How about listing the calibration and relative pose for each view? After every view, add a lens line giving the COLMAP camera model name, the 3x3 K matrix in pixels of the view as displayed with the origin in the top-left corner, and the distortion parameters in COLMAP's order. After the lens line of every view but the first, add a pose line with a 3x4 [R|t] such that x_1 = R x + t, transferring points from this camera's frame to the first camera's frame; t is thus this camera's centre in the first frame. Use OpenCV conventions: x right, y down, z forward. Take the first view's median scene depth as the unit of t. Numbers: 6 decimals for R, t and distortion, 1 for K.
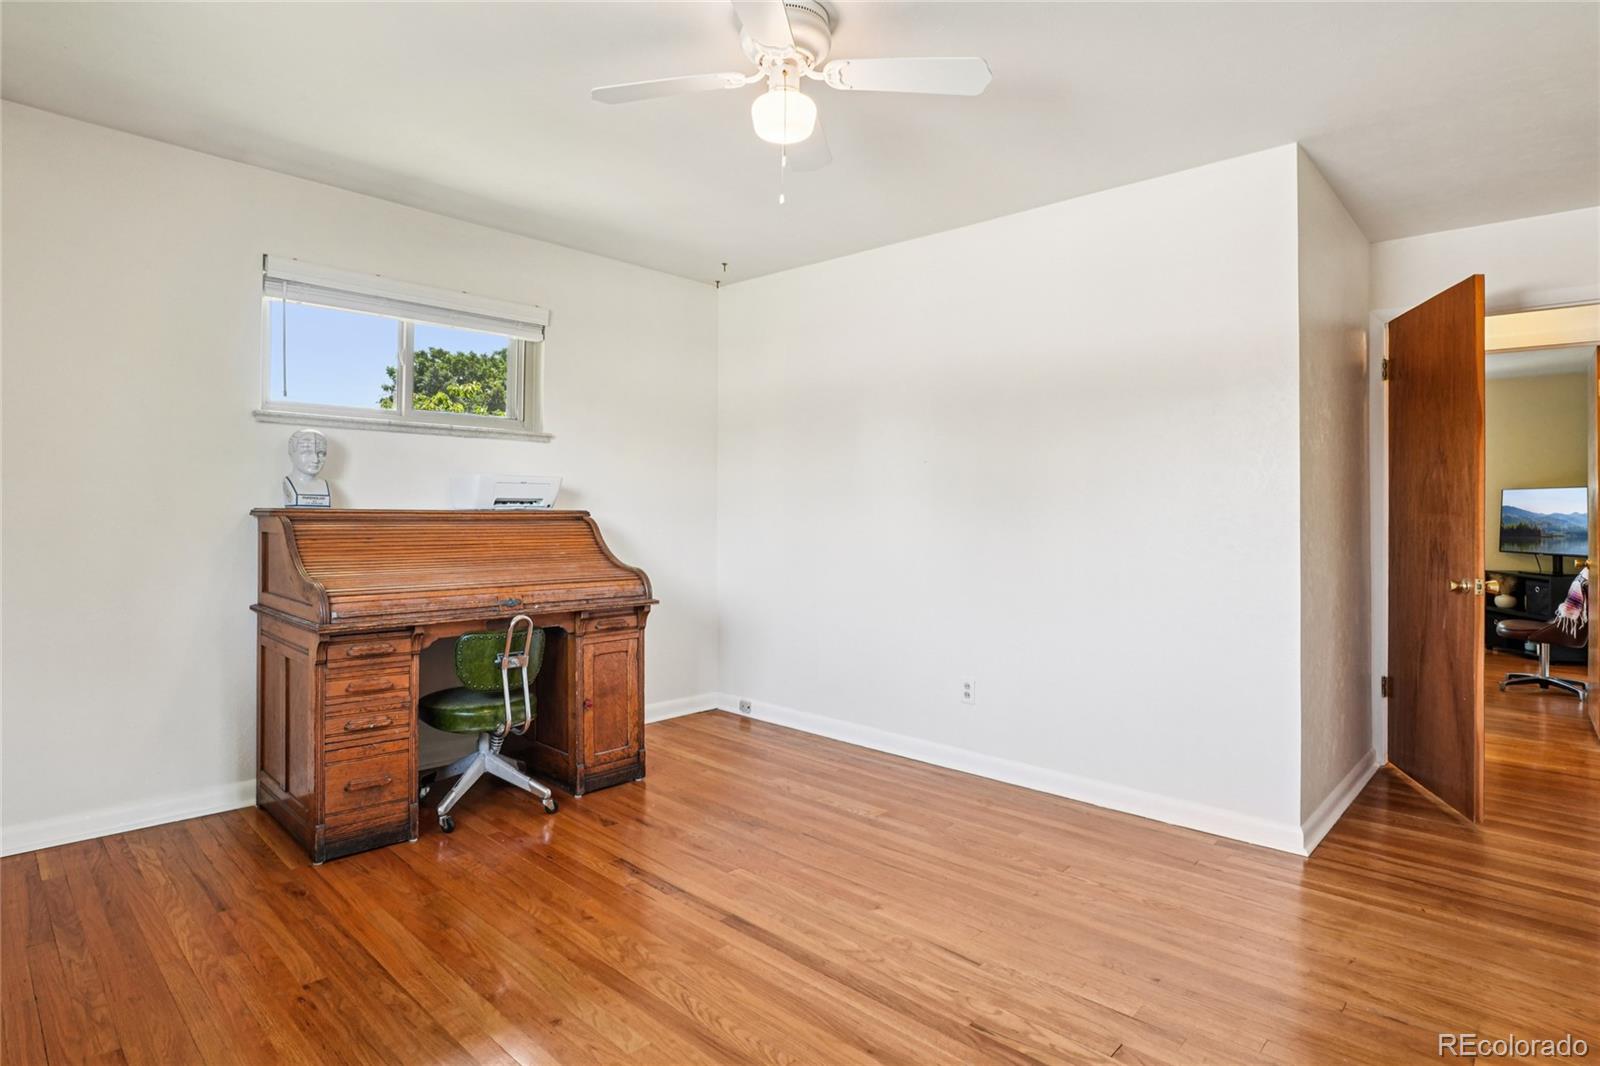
lens RADIAL K [[823.0, 0, 800.0], [0, 823.0, 533.0], [0, 0, 1]] dist [-0.036773, 0.000323]
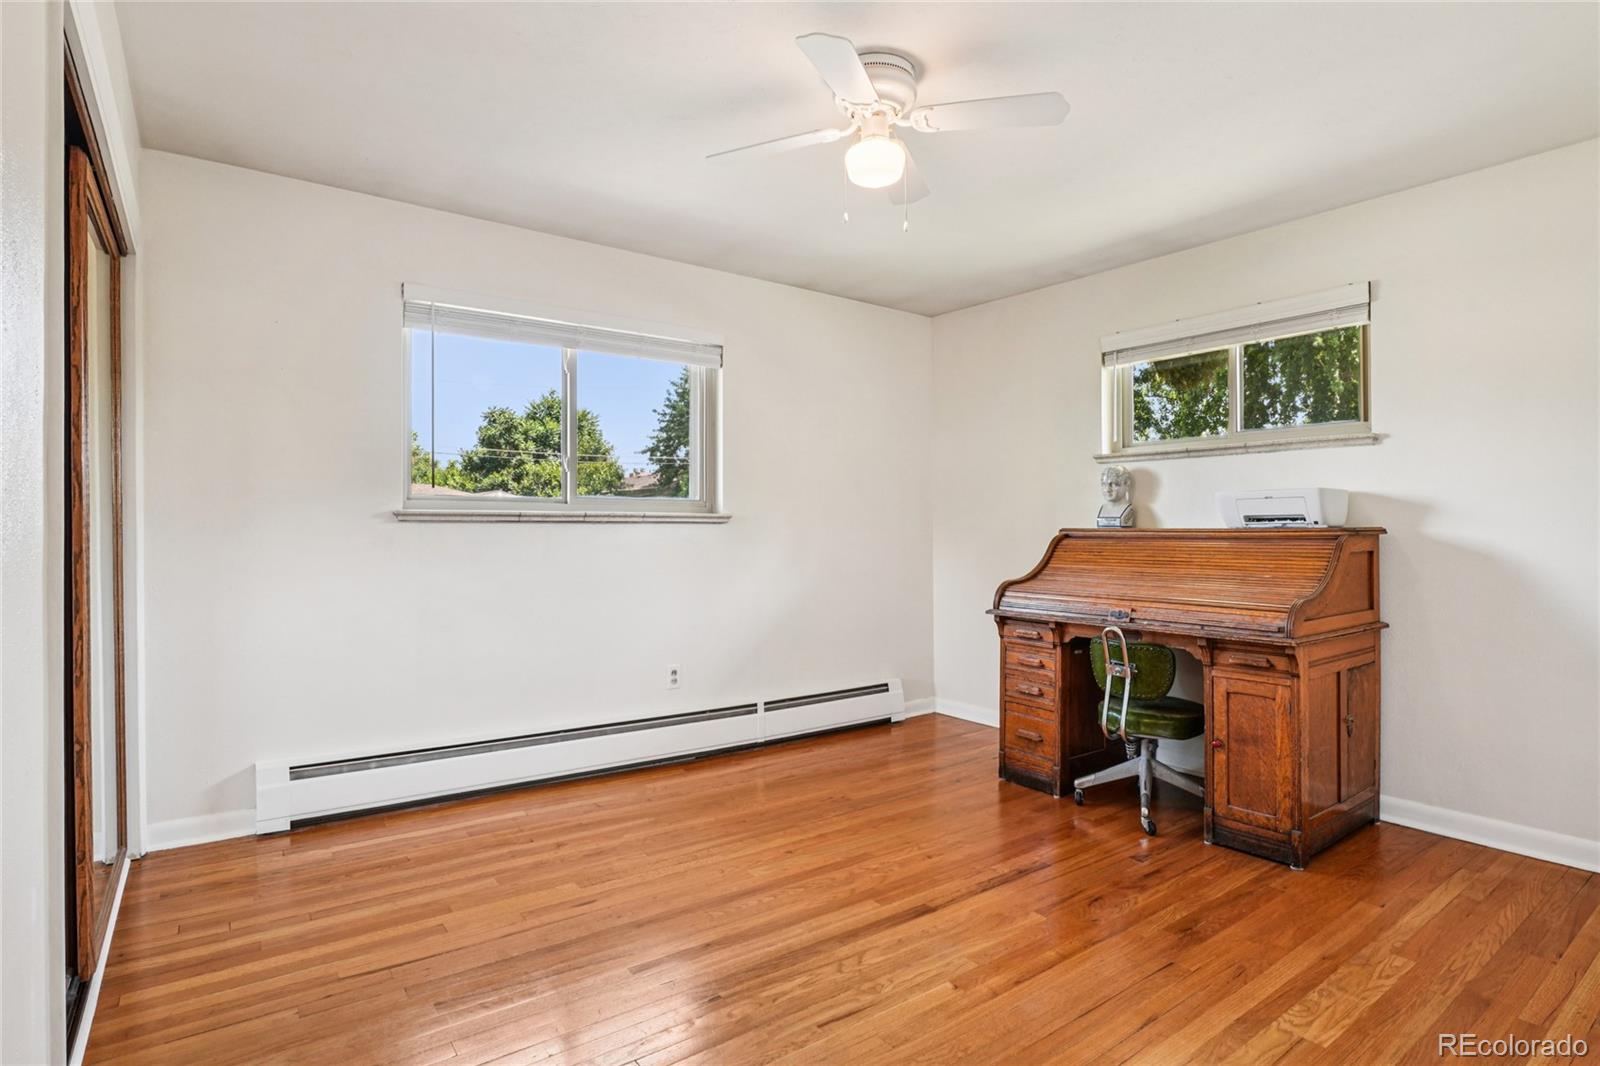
lens RADIAL K [[823.0, 0, 800.0], [0, 823.0, 533.0], [0, 0, 1]] dist [-0.036773, 0.000323]
pose [[-0.169930, -0.003085, -0.985451, 0.765829], [-0.024880, 0.999690, 0.001161, -0.012293], [0.985142, 0.024716, -0.169955, 0.769347]]
